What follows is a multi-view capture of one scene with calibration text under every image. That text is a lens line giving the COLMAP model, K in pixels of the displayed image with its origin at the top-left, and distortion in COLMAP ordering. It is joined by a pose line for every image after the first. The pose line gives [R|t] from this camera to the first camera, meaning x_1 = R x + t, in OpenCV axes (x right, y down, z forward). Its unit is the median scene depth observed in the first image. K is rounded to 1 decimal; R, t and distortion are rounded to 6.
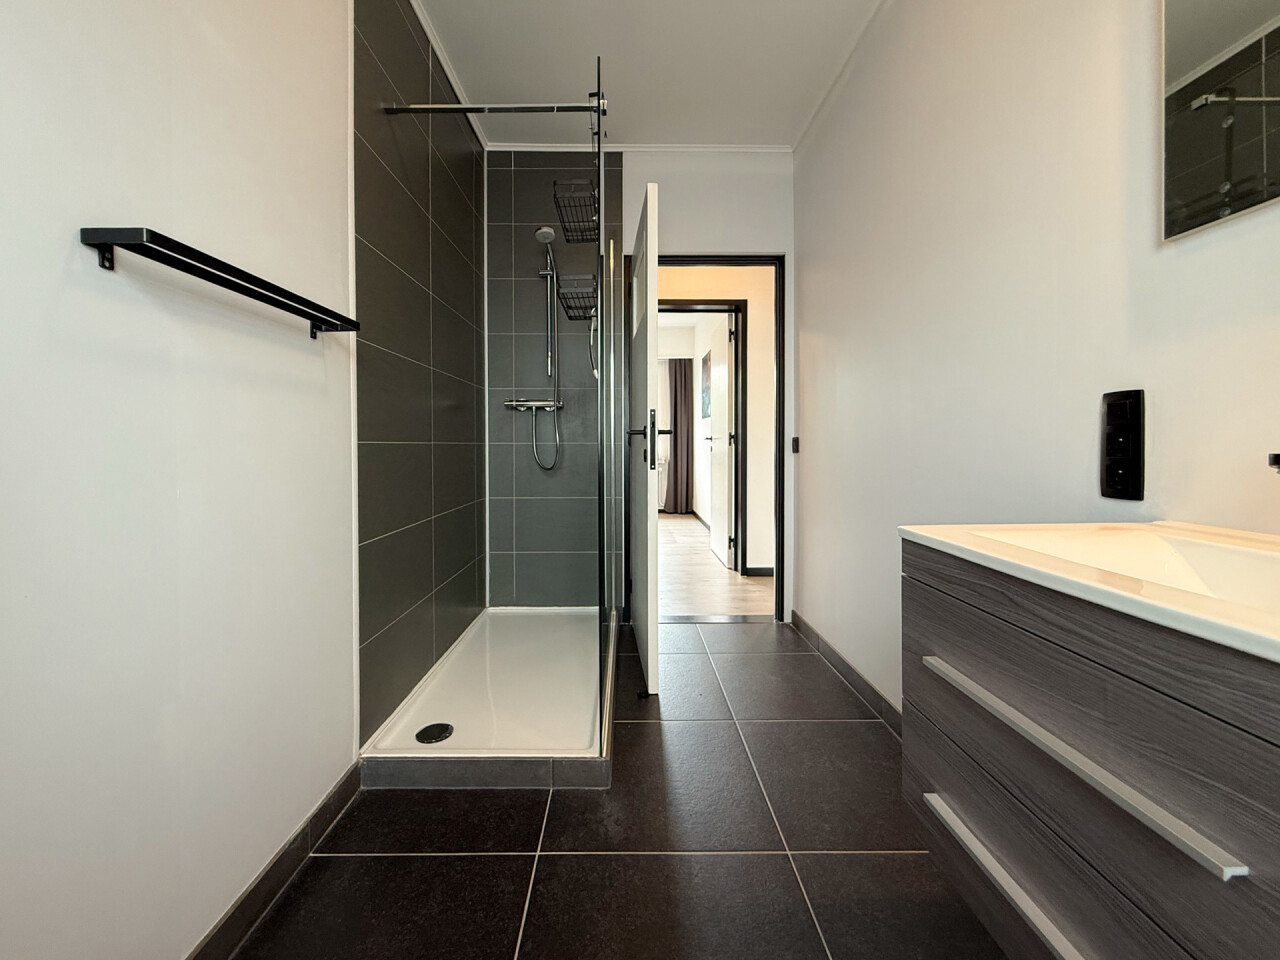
lens RADIAL K [[515.6, 0, 639.3], [0, 515.6, 486.9], [0, 0, 1]] dist [-0.001125, -0.000102]
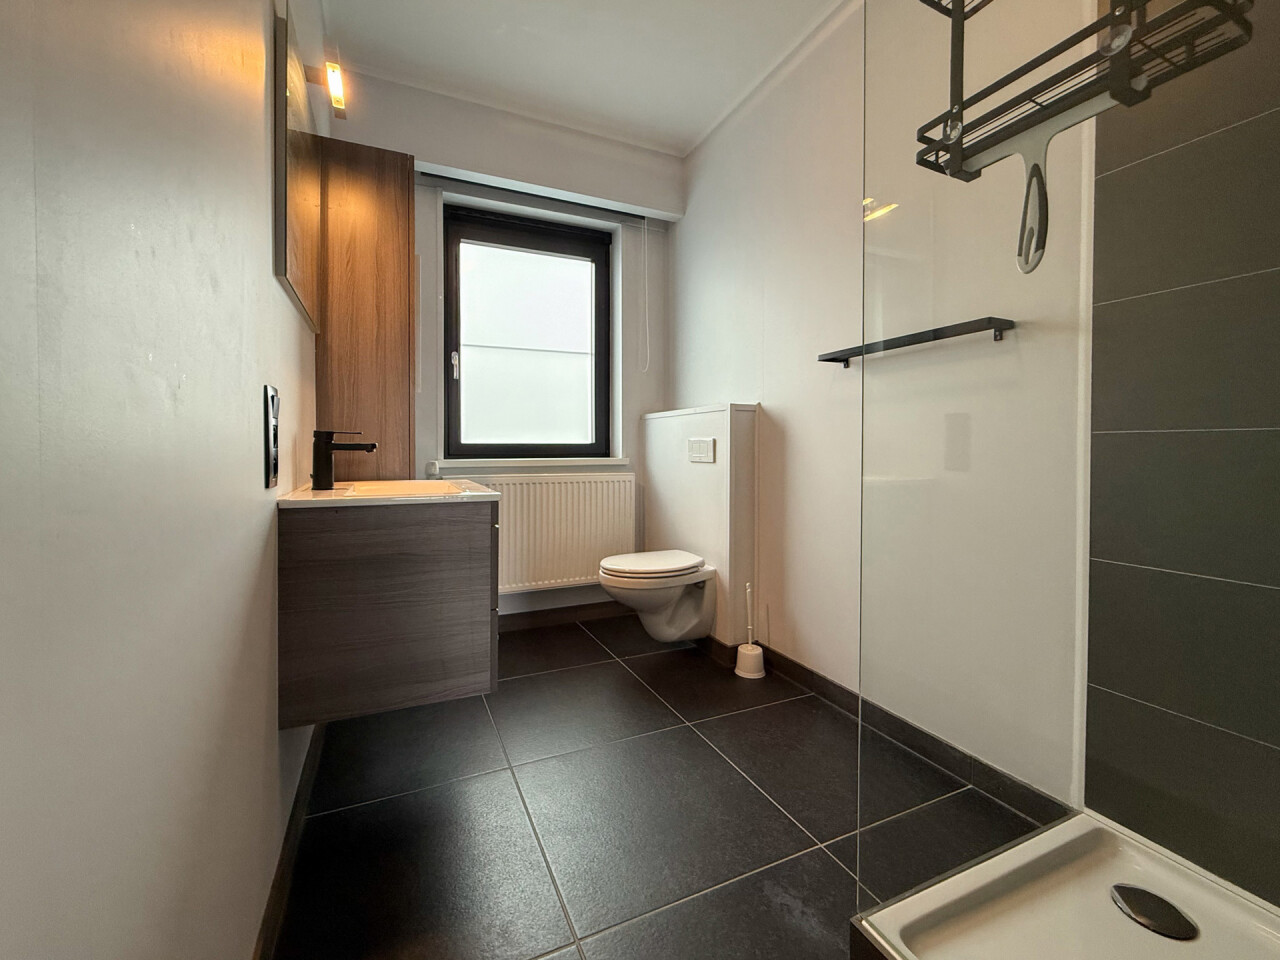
lens RADIAL K [[514.8, 0, 638.6], [0, 514.8, 452.5], [0, 0, 1]] dist [-0.003200, -0.000523]
pose [[-0.913028, 0.005519, -0.407859, 0.510964], [-0.032813, 0.995674, 0.086926, -0.113702], [0.406574, 0.092749, -0.908898, 1.645973]]
